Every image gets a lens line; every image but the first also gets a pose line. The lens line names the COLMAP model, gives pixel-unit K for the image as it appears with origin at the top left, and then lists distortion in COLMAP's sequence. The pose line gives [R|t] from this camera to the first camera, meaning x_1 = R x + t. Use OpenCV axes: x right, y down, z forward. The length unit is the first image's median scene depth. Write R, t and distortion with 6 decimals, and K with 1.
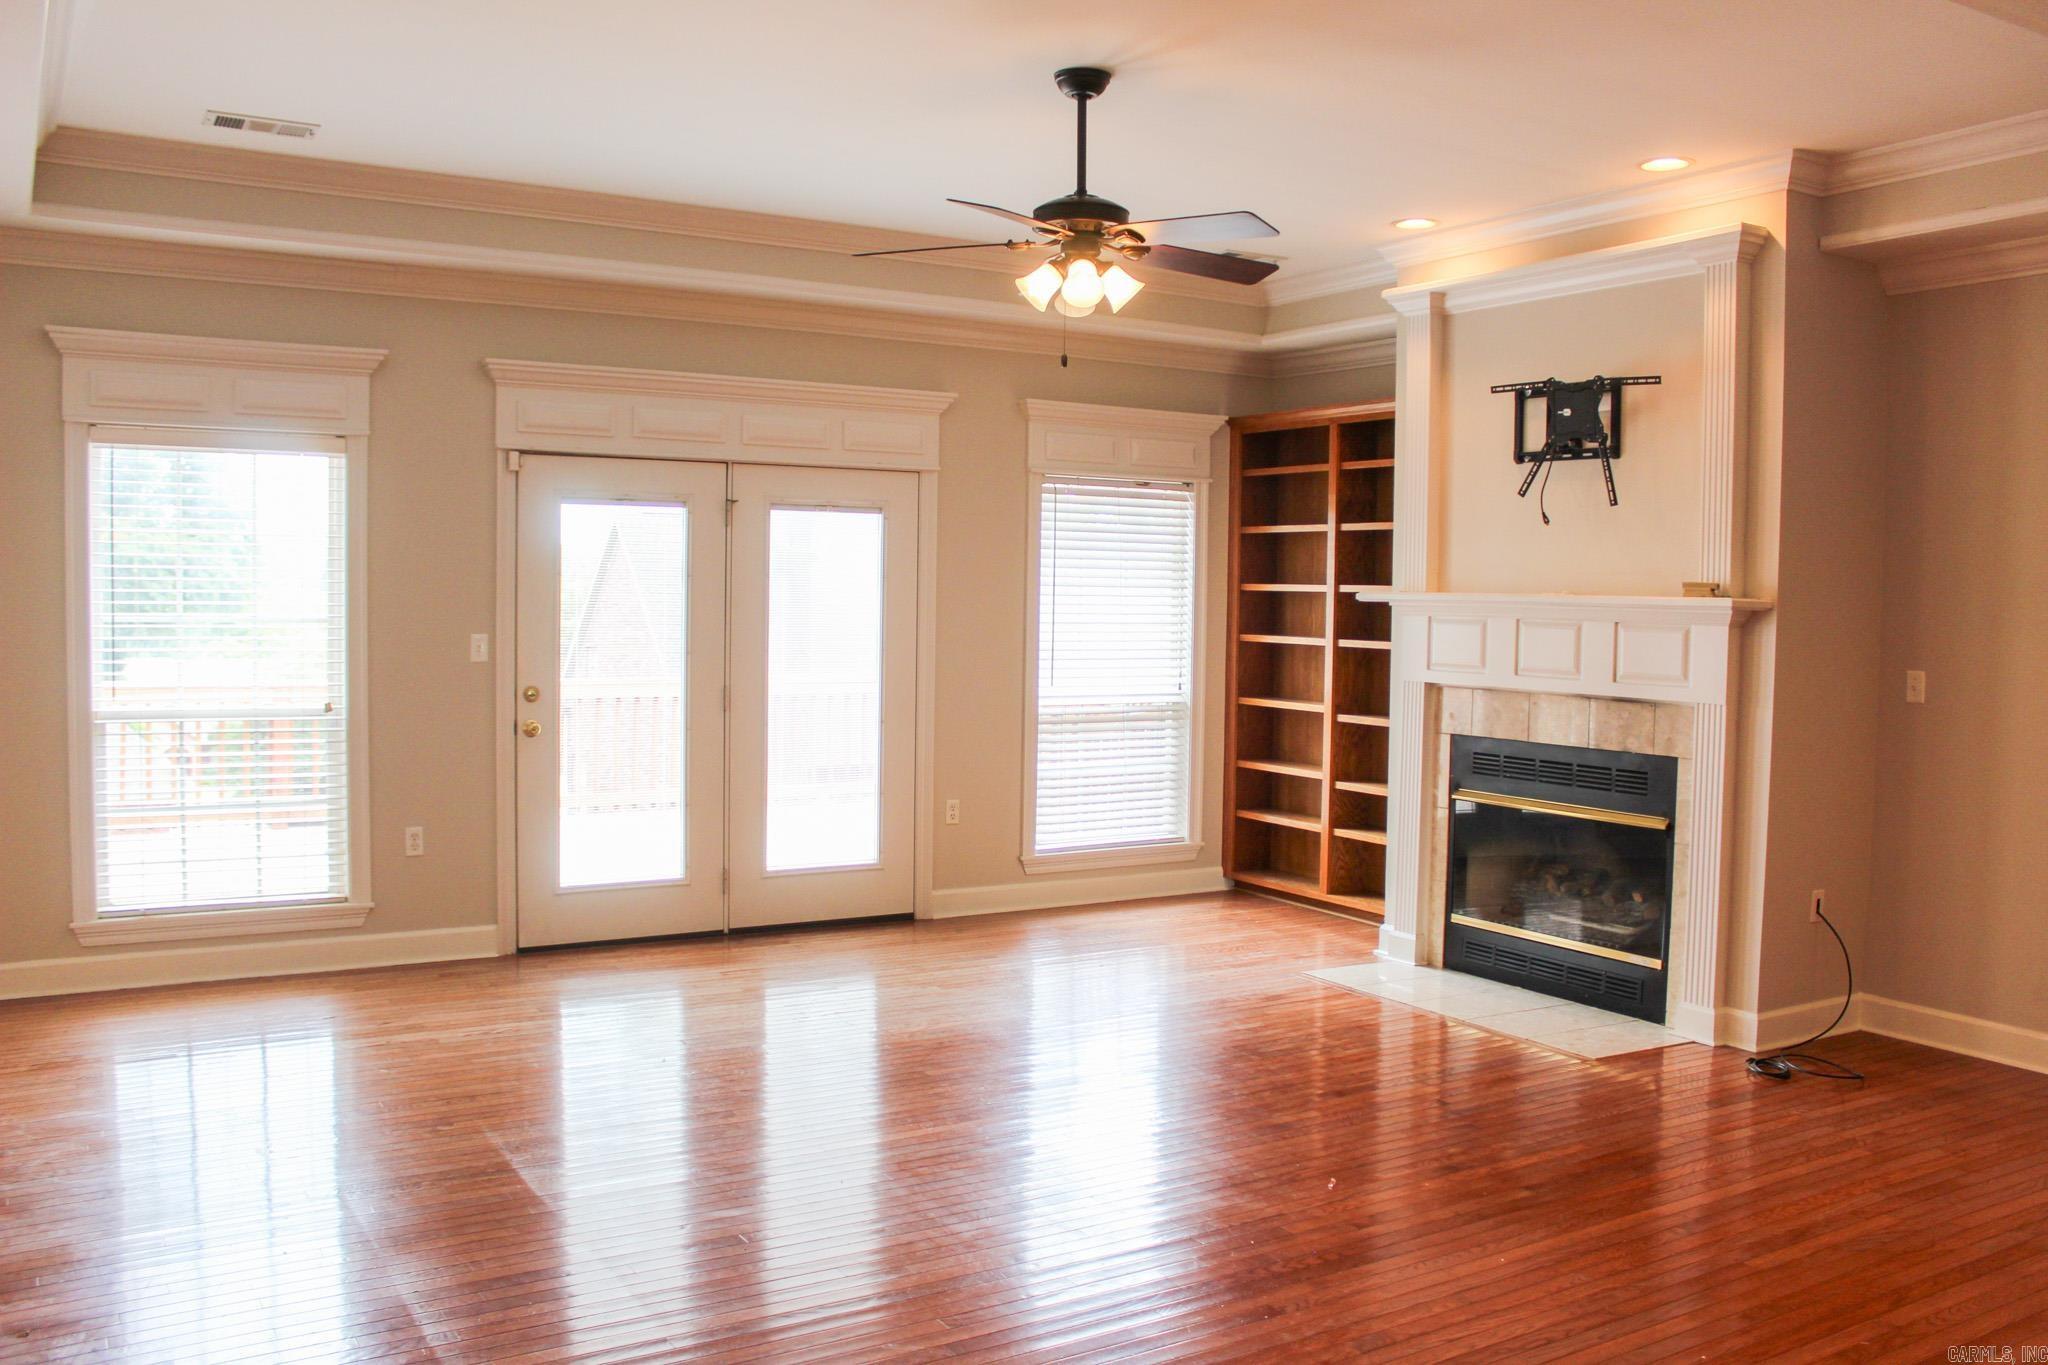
lens RADIAL K [[1747.5, 0, 1024.0], [0, 1747.5, 682.5], [0, 0, 1]] dist [-0.115512, 0.013182]
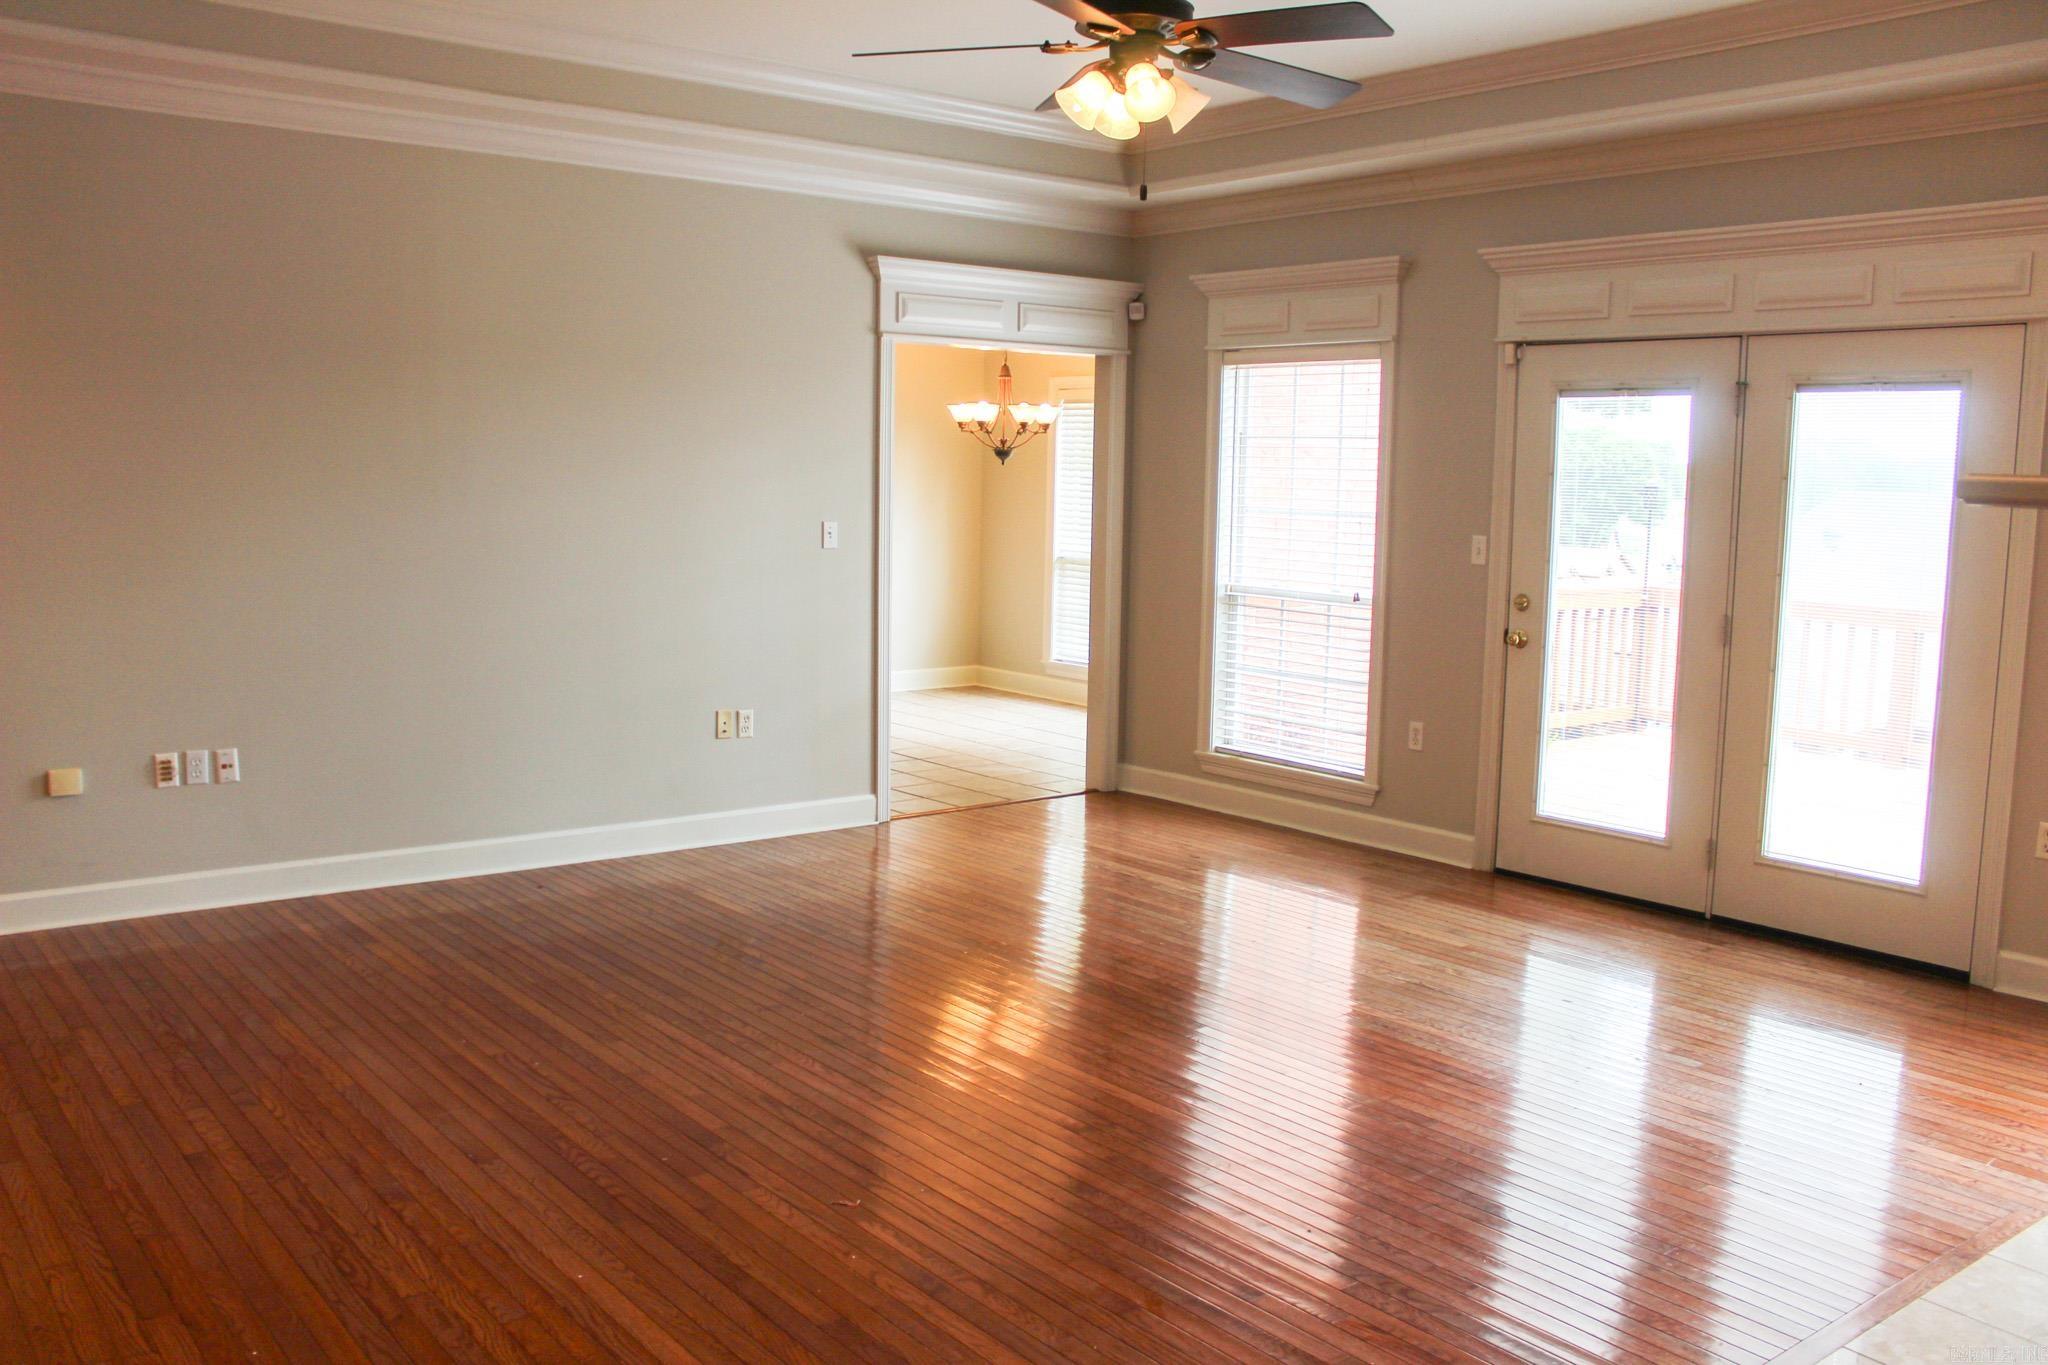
lens RADIAL K [[1747.5, 0, 1024.0], [0, 1747.5, 682.5], [0, 0, 1]] dist [-0.115512, 0.013182]
pose [[0.114334, 0.096053, -0.988788, 0.624370], [-0.084075, 0.992680, 0.086710, -0.008995], [0.989878, 0.073218, 0.121572, 0.628867]]
